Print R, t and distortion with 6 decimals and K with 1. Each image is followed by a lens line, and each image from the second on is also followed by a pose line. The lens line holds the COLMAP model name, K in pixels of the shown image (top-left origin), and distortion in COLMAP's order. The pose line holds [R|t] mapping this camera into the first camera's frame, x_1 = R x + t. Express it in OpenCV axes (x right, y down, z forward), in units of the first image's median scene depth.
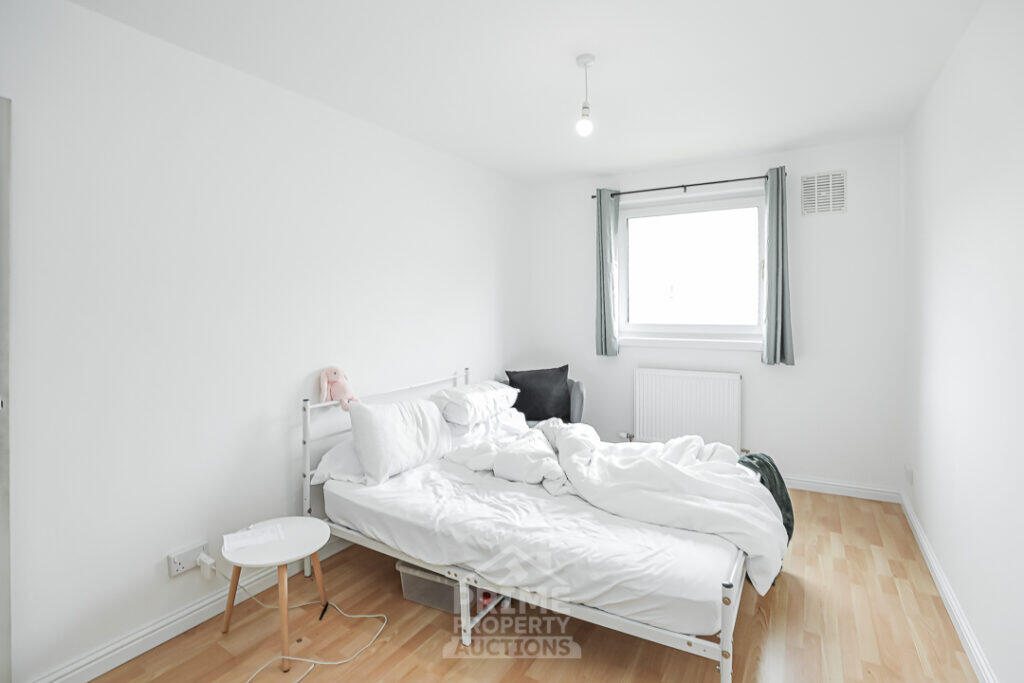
lens RADIAL K [[525.5, 0, 508.9], [0, 525.5, 269.5], [0, 0, 1]] dist [-0.030262, 0.000367]
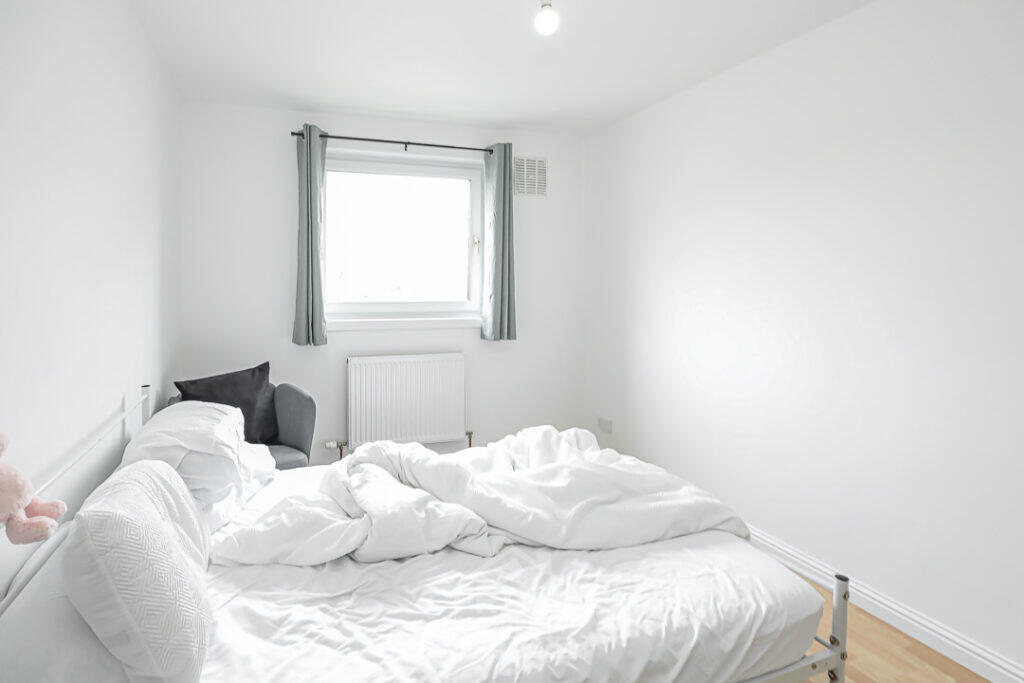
lens RADIAL K [[525.5, 0, 508.9], [0, 525.5, 269.5], [0, 0, 1]] dist [-0.030262, 0.000367]
pose [[0.634416, 0.028572, 0.772464, -0.329565], [-0.056753, 0.998341, 0.009684, 0.046906], [-0.770906, -0.049984, 0.634985, 0.451799]]
